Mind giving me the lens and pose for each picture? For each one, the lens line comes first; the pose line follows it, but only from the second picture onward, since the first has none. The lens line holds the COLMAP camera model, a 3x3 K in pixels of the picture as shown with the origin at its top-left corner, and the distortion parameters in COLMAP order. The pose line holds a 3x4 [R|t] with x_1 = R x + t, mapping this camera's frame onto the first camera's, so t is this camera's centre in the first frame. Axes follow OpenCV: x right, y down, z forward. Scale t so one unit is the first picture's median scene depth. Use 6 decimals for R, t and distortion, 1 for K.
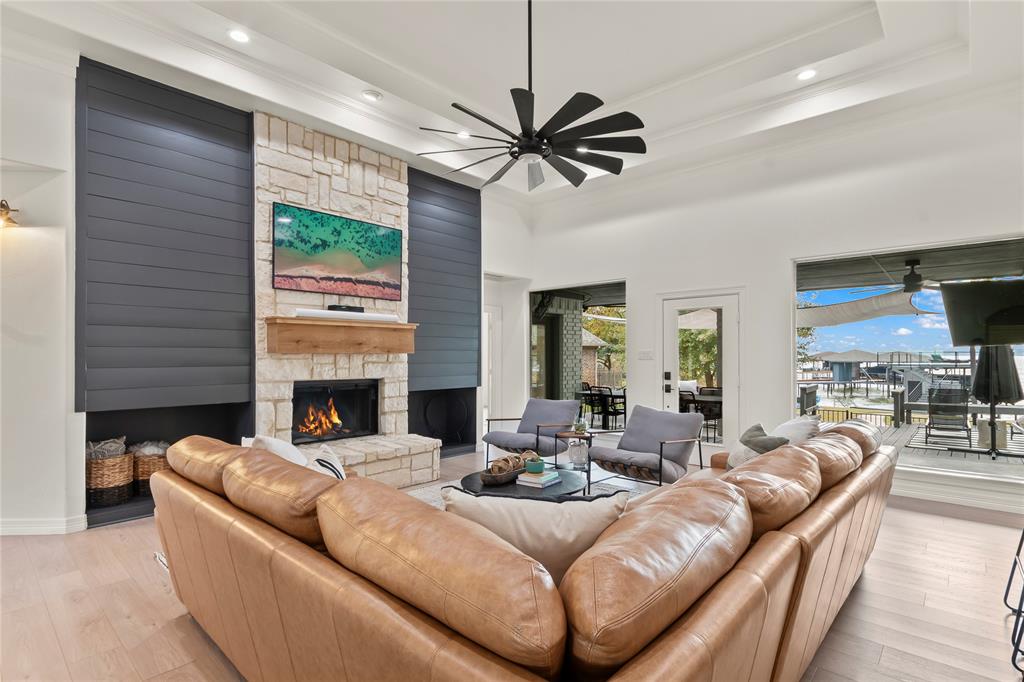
lens RADIAL K [[496.1, 0, 514.8], [0, 496.1, 355.4], [0, 0, 1]] dist [-0.007091, -0.000940]
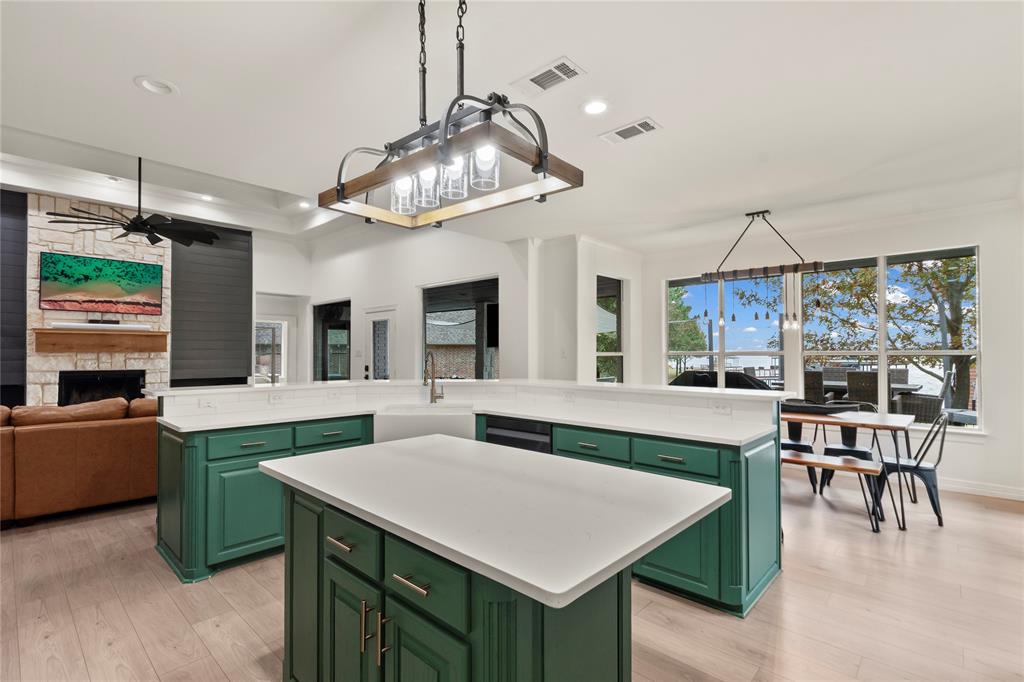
lens RADIAL K [[480.5, 0, 504.9], [0, 480.5, 346.1], [0, 0, 1]] dist [-0.000437, -0.001609]
pose [[0.999688, -0.000665, -0.024951, 0.885588], [0.000289, 0.999886, -0.015076, -0.000541], [0.024959, 0.015064, 0.999575, -0.387290]]
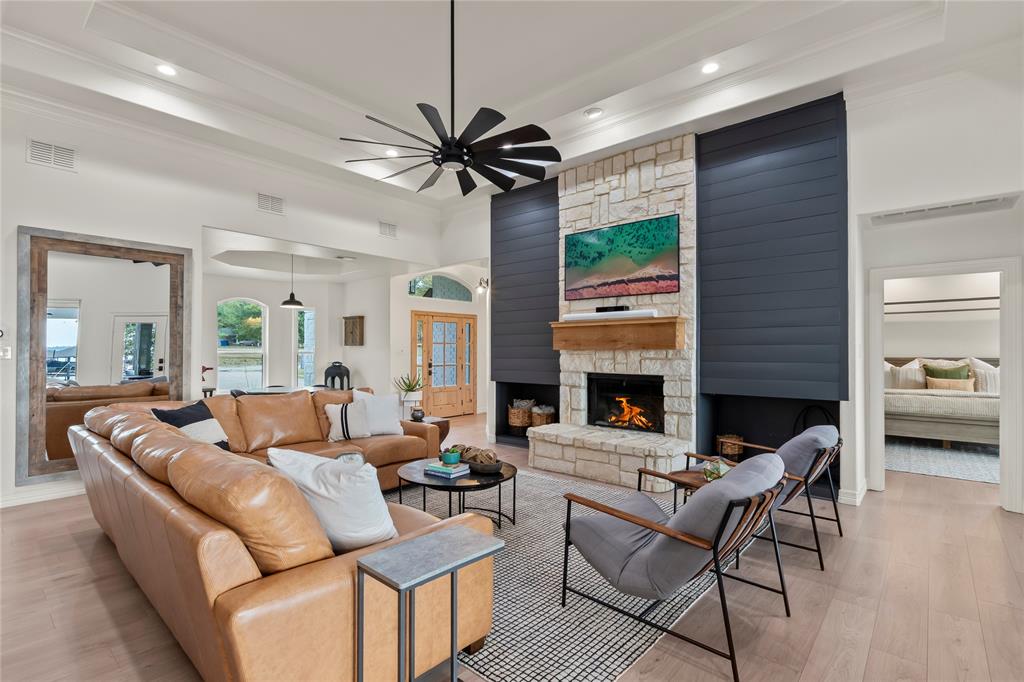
lens RADIAL K [[480.5, 0, 510.1], [0, 480.5, 346.3], [0, 0, 1]] dist [-0.000437, -0.001609]
pose [[0.020375, -0.010421, -0.999738, 0.725822], [-0.001247, 0.999945, -0.010449, -0.000072], [0.999792, 0.001460, 0.020361, 0.760856]]
